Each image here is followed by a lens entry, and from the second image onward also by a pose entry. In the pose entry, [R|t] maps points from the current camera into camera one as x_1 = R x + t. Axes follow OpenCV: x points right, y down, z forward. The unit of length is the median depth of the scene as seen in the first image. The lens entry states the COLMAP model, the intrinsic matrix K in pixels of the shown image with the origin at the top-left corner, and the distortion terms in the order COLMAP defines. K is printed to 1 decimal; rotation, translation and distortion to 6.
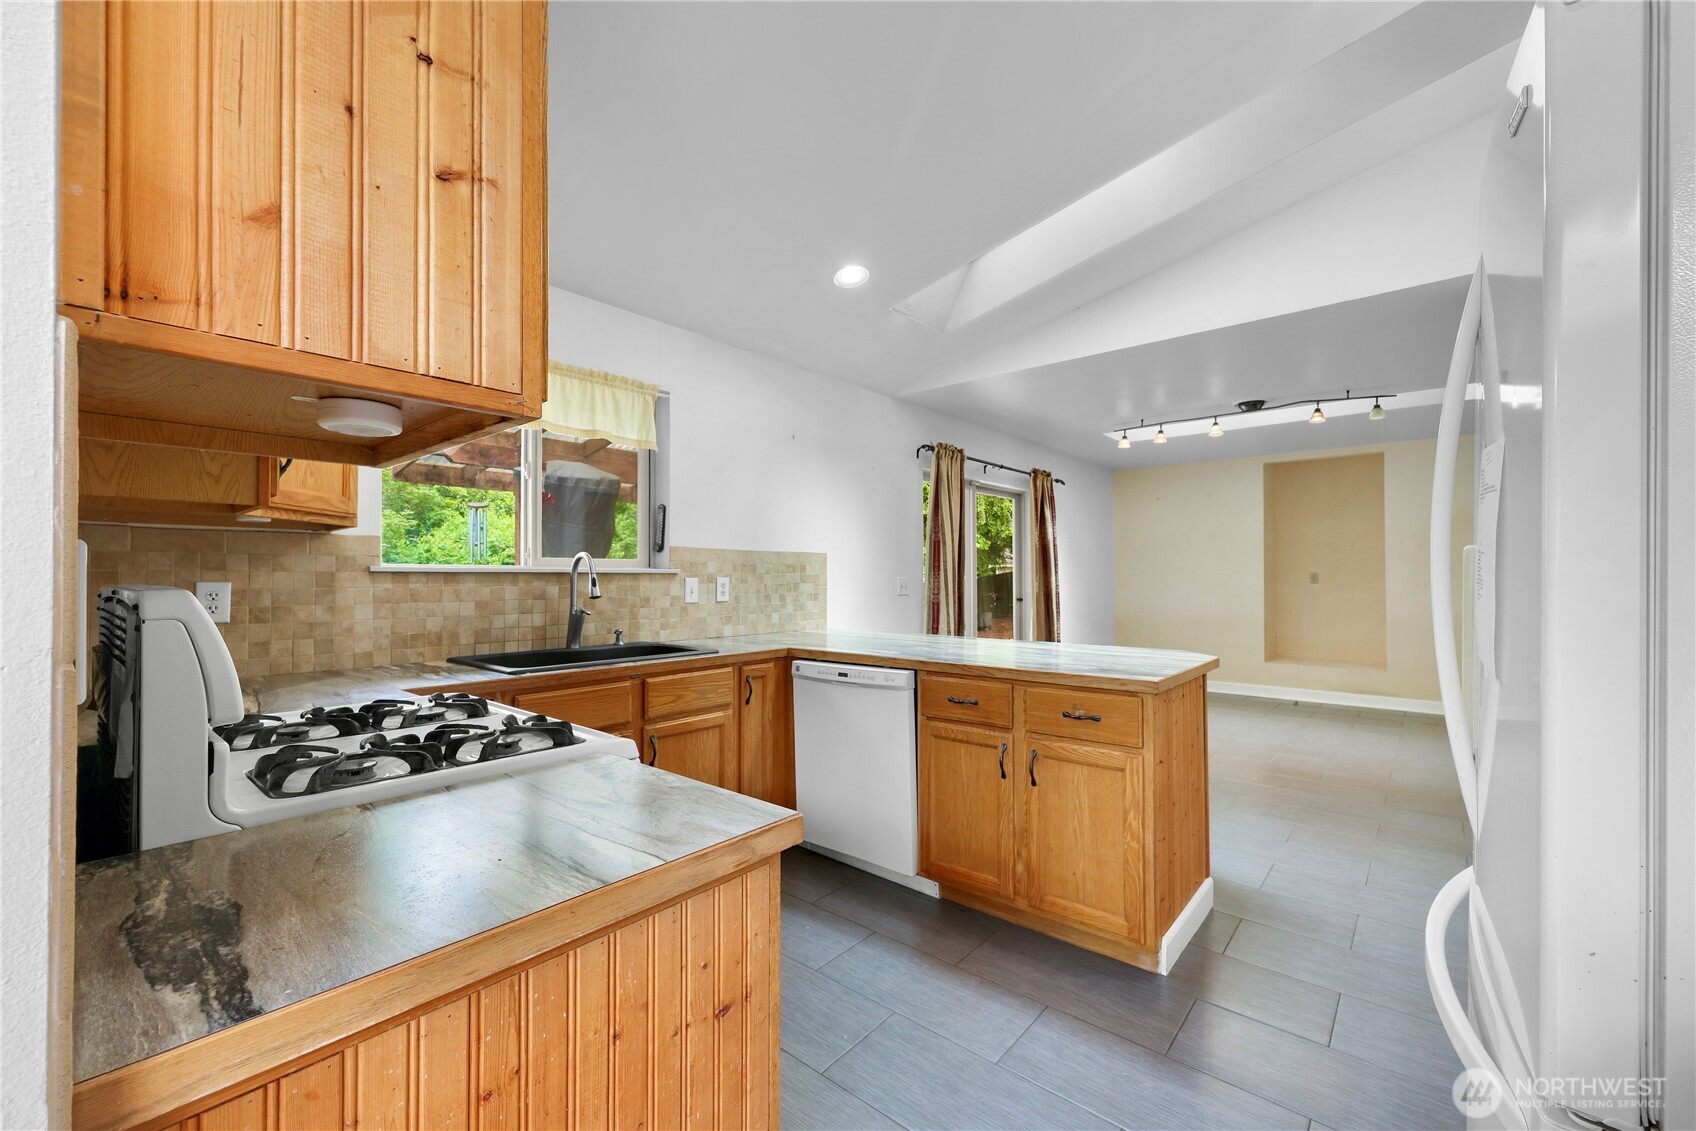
lens RADIAL K [[682.9, 0, 848.0], [0, 682.9, 565.5], [0, 0, 1]] dist [0.000219, -0.000009]
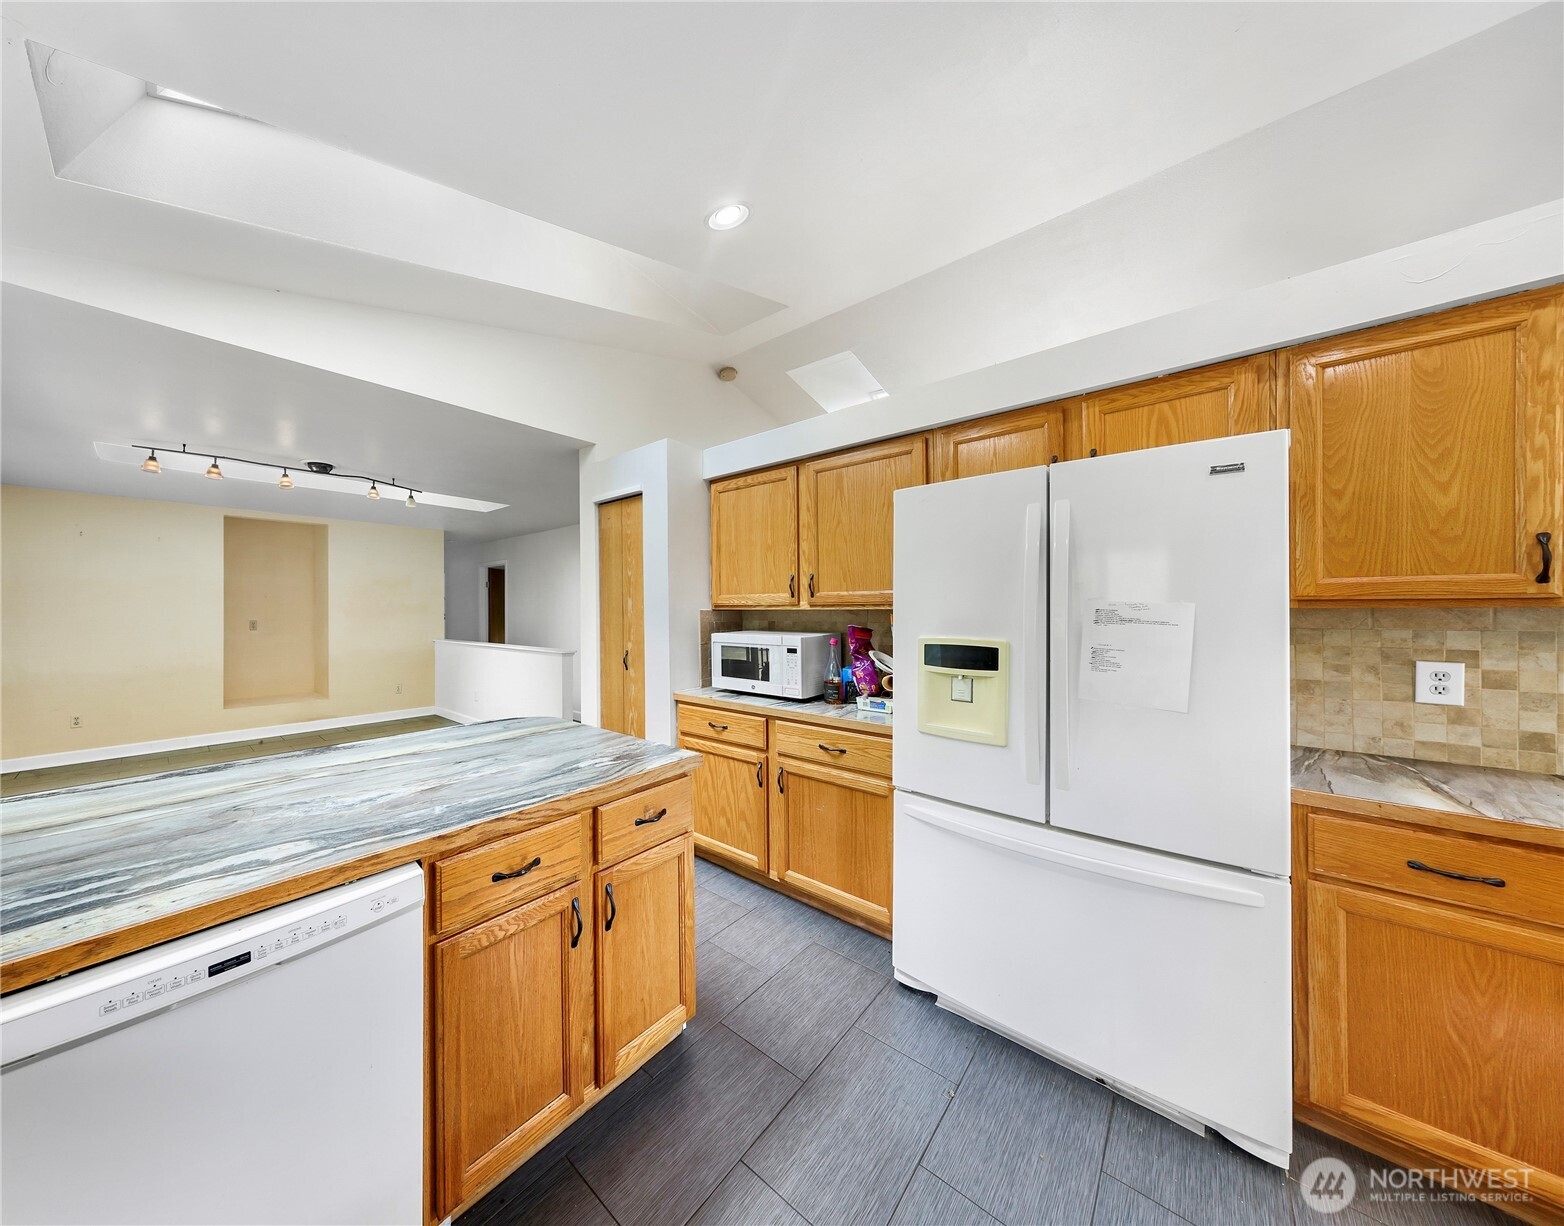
lens RADIAL K [[526.6, 0, 638.8], [0, 526.6, 609.9], [0, 0, 1]] dist [0.000140, 0.000008]
pose [[0.112591, 0.000967, 0.993641, -0.217538], [-0.012403, 0.999923, 0.000432, -0.032346], [-0.993564, -0.012372, 0.112594, 0.589279]]
